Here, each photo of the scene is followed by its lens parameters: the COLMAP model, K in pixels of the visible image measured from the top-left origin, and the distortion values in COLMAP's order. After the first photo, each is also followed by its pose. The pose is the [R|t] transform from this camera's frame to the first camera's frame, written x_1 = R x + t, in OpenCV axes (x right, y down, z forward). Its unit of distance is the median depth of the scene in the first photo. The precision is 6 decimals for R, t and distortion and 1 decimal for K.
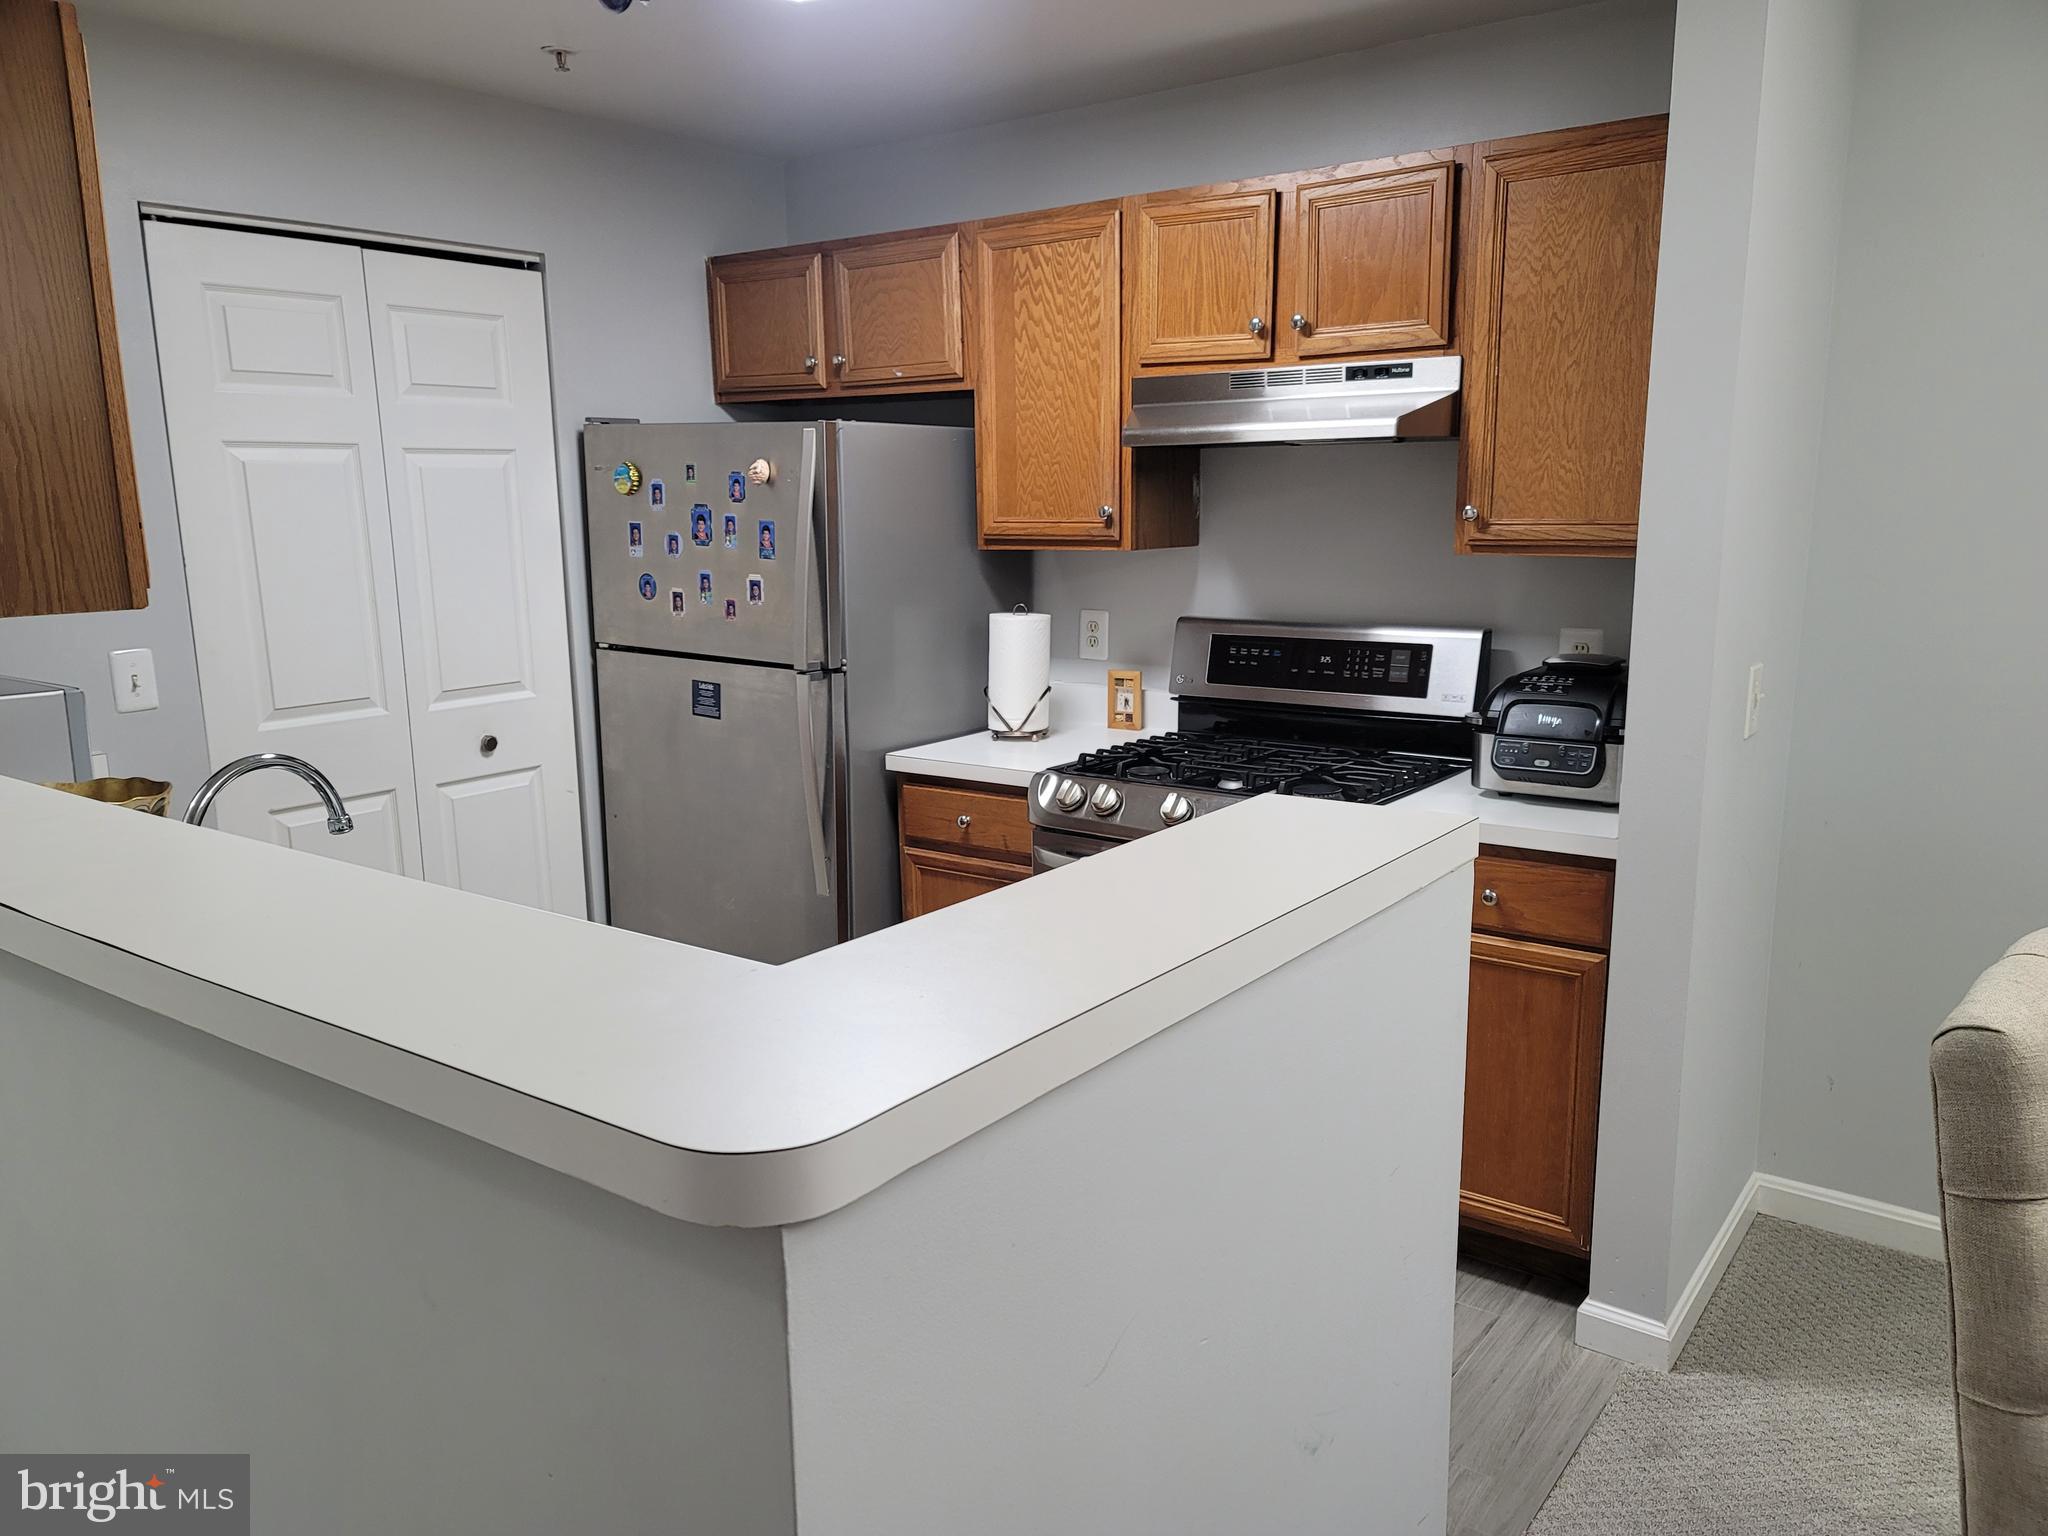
lens RADIAL K [[1497.6, 0, 1037.5], [0, 1497.6, 791.5], [0, 0, 1]] dist [0.077676, -0.060255]
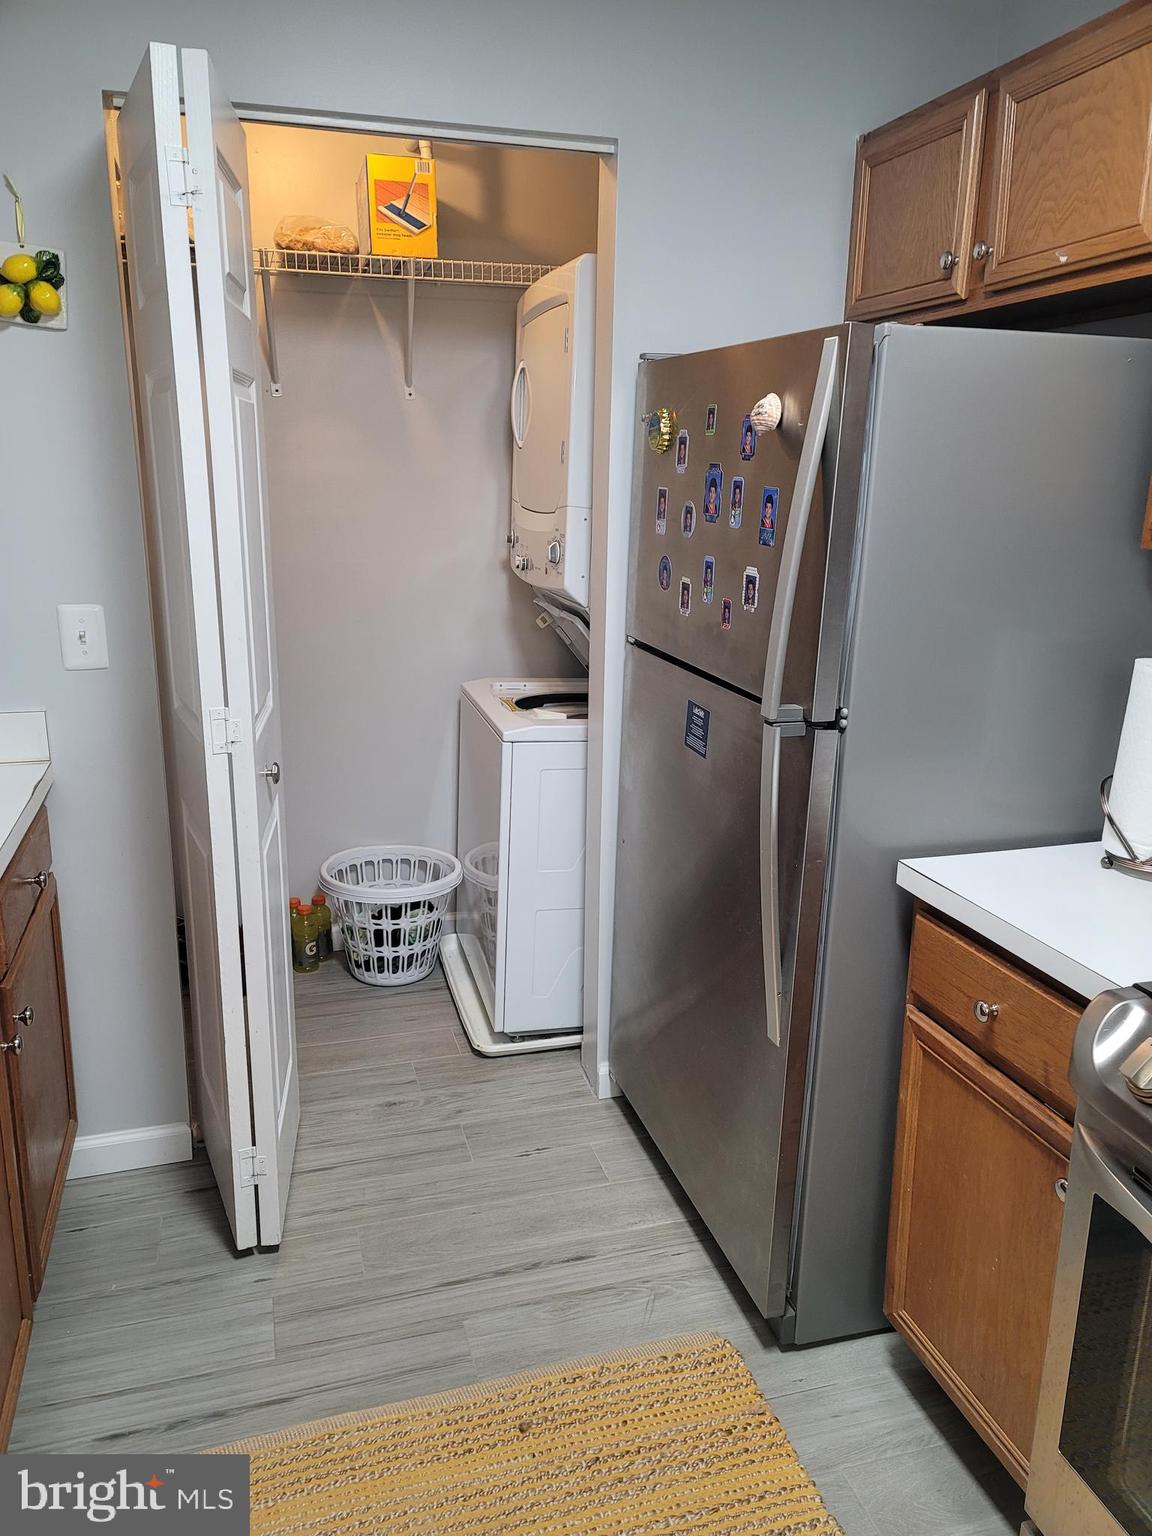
lens RADIAL K [[1123.2, 0, 580.3], [0, 1123.2, 769.9], [0, 0, 1]] dist [0.077676, -0.060255]
pose [[0.800615, 0.176859, -0.572483, 0.061641], [-0.145493, 0.984232, 0.100591, -0.093919], [0.581247, 0.002758, 0.813723, 0.535552]]
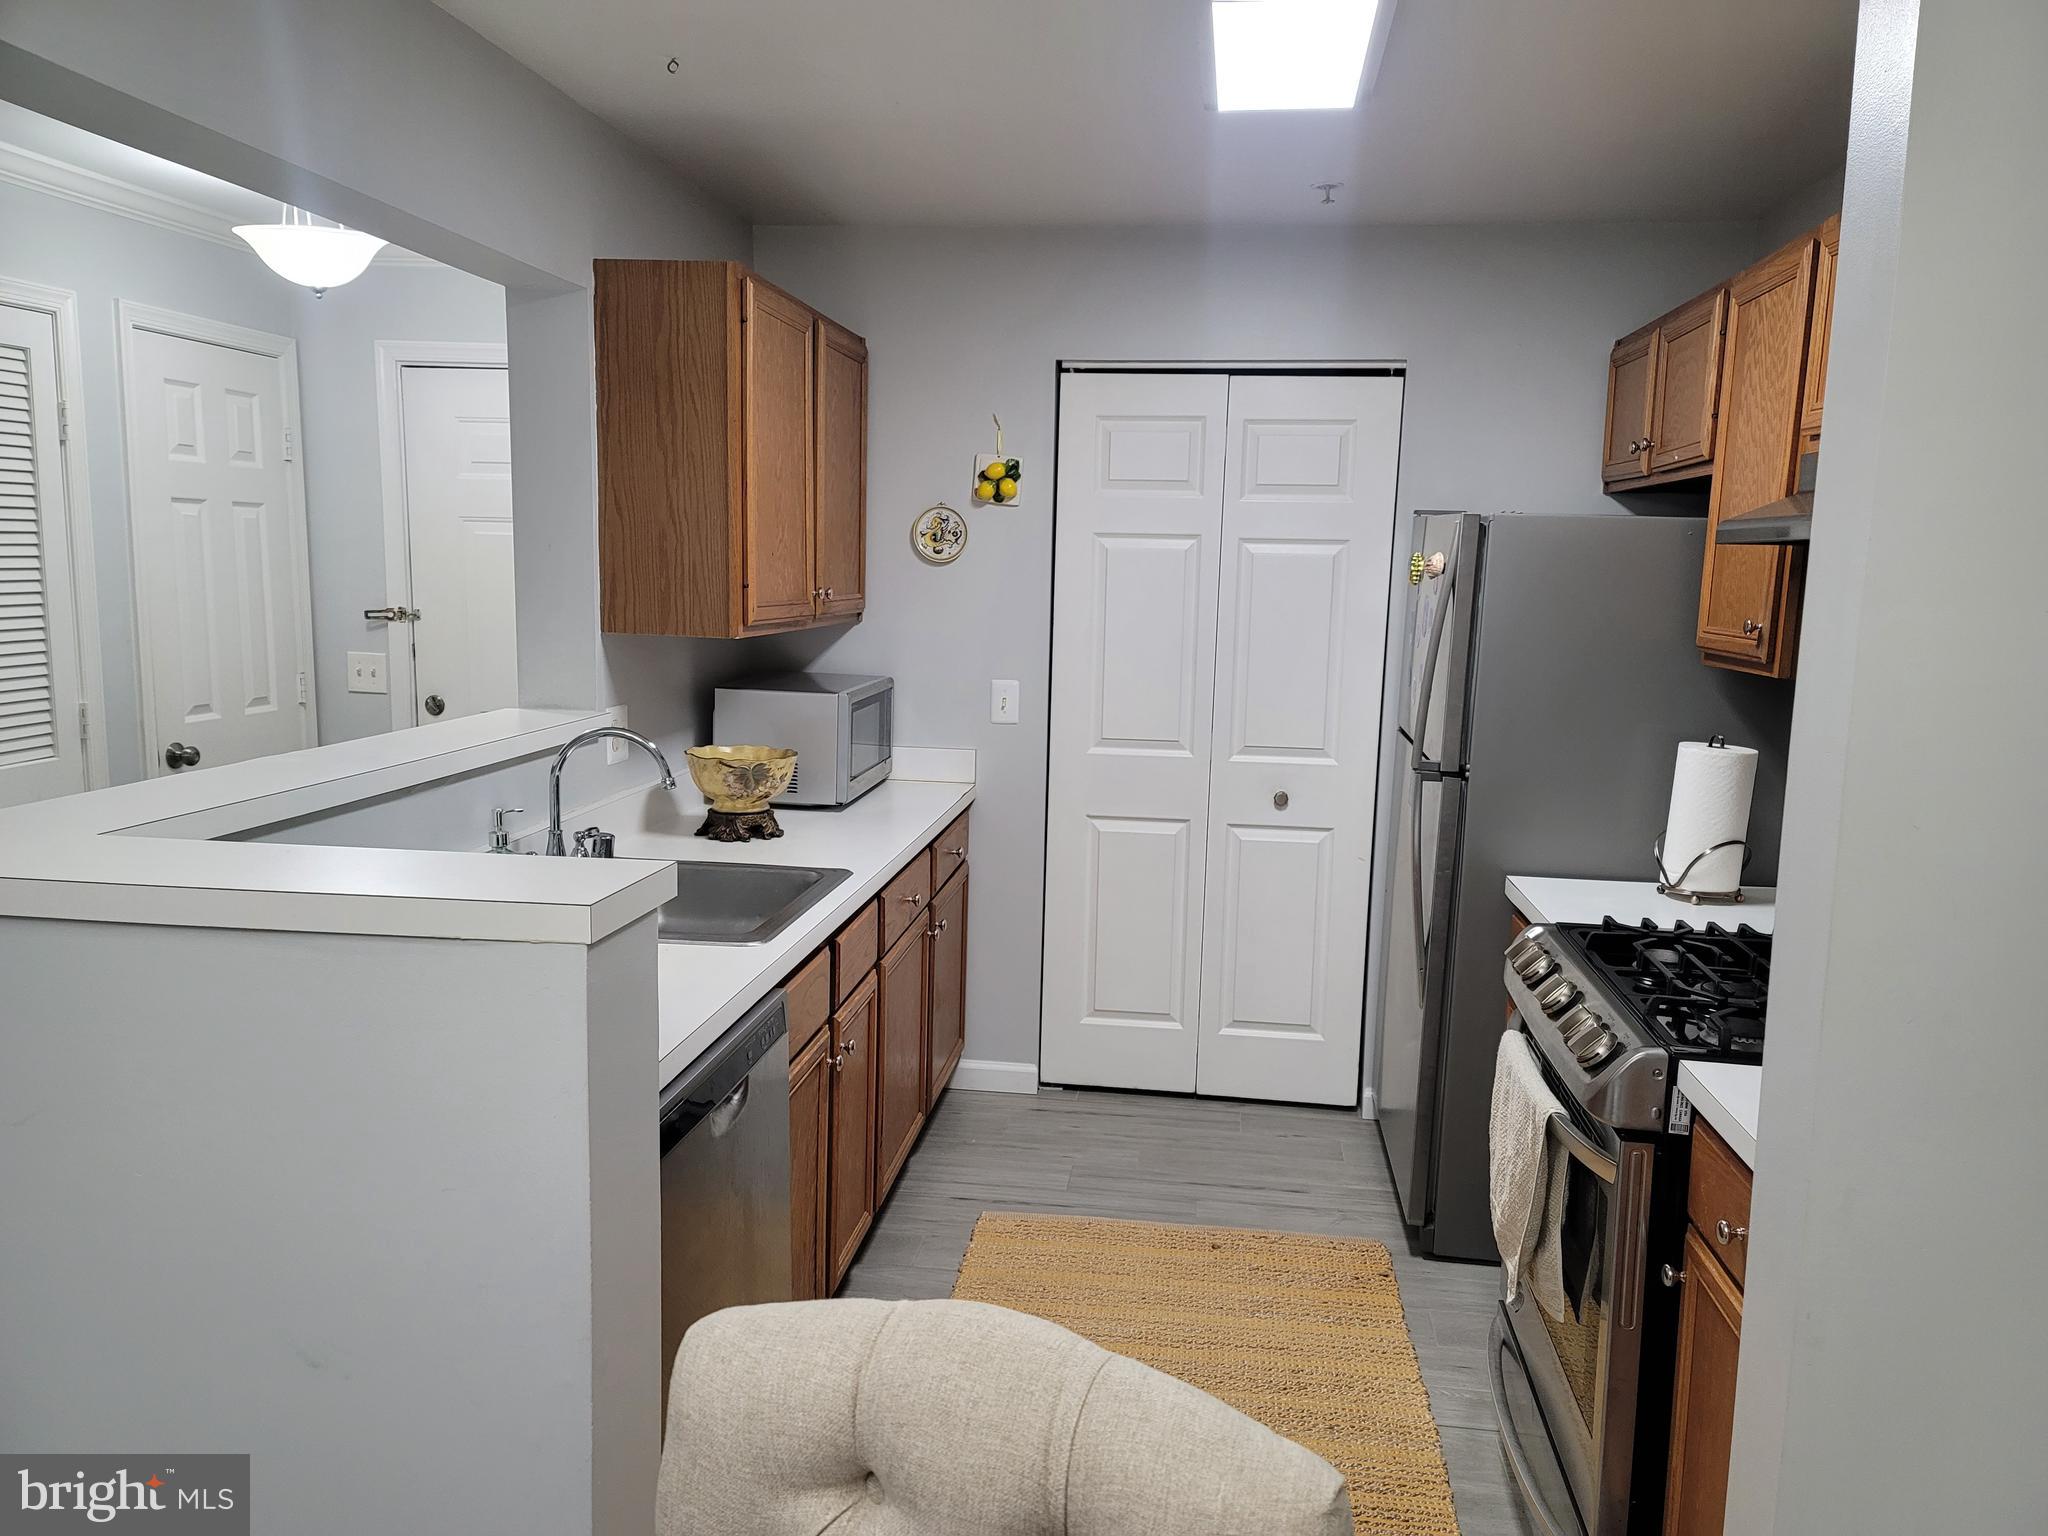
lens RADIAL K [[1497.6, 0, 1060.1], [0, 1497.6, 790.6], [0, 0, 1]] dist [0.077676, -0.060255]
pose [[0.500718, 0.158320, -0.851009, 0.537477], [-0.205899, 0.976698, 0.060556, -0.076426], [0.840766, 0.144900, 0.521648, 0.300060]]
